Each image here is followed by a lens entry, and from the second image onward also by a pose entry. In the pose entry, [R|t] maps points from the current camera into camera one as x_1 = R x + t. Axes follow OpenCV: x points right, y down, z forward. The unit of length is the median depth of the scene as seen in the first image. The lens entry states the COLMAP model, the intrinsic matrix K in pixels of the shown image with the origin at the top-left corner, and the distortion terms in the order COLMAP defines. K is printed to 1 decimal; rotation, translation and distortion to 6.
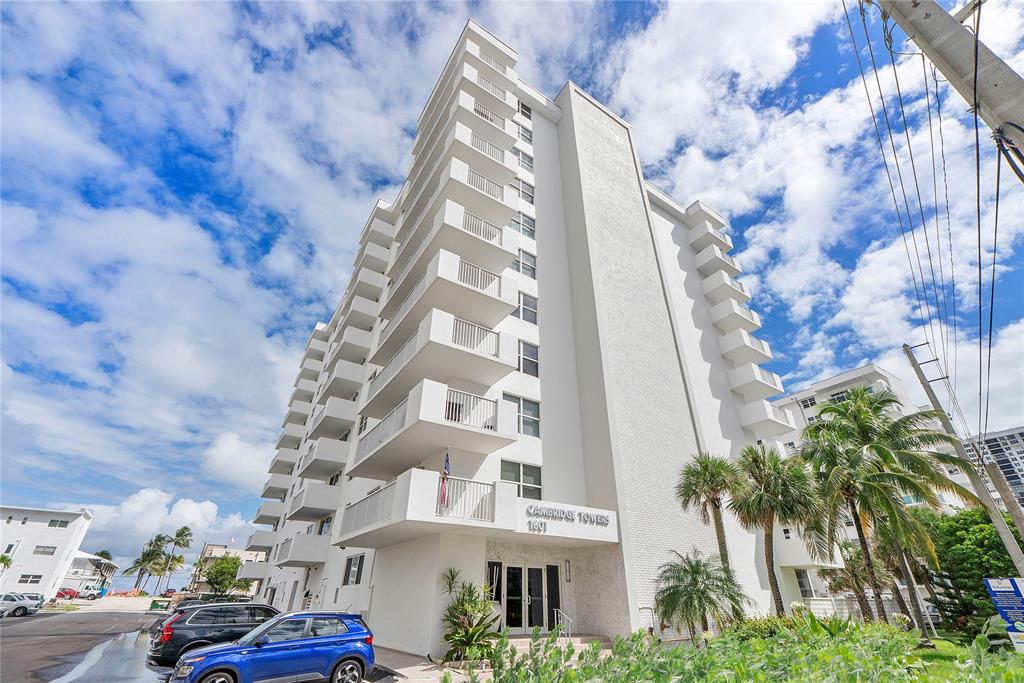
lens RADIAL K [[435.8, 0, 515.0], [0, 435.8, 339.6], [0, 0, 1]] dist [-0.005932, -0.000156]
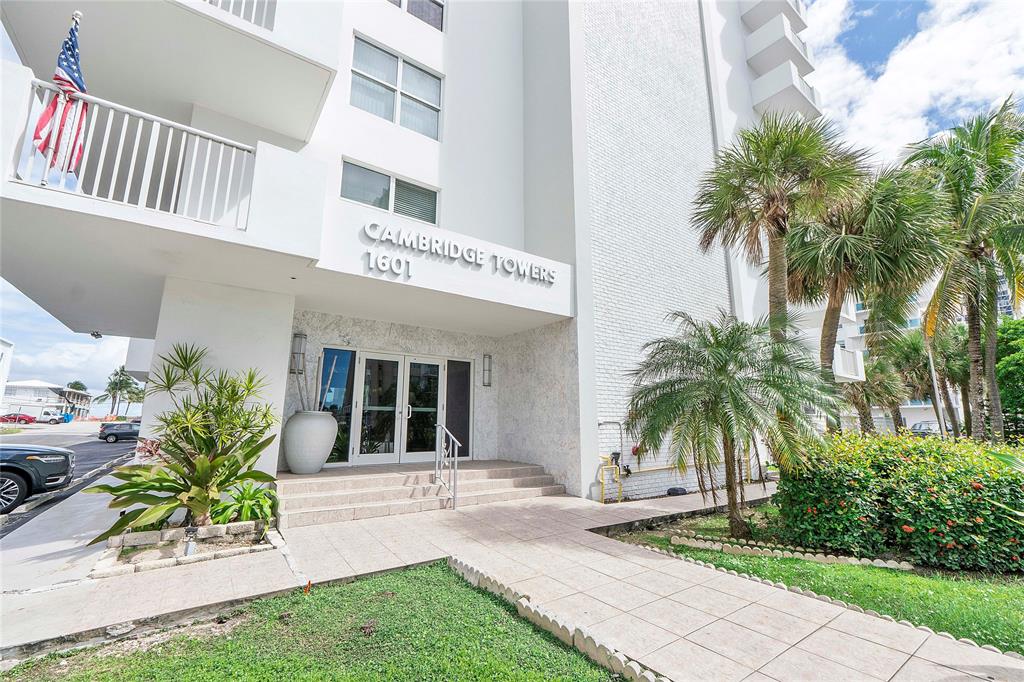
lens RADIAL K [[435.8, 0, 515.0], [0, 435.8, 339.1], [0, 0, 1]] dist [-0.005932, -0.000156]
pose [[0.999559, 0.000333, 0.029701, 0.154471], [-0.010486, 0.939504, 0.342378, 0.311514], [-0.027790, -0.342538, 0.939093, 0.491004]]
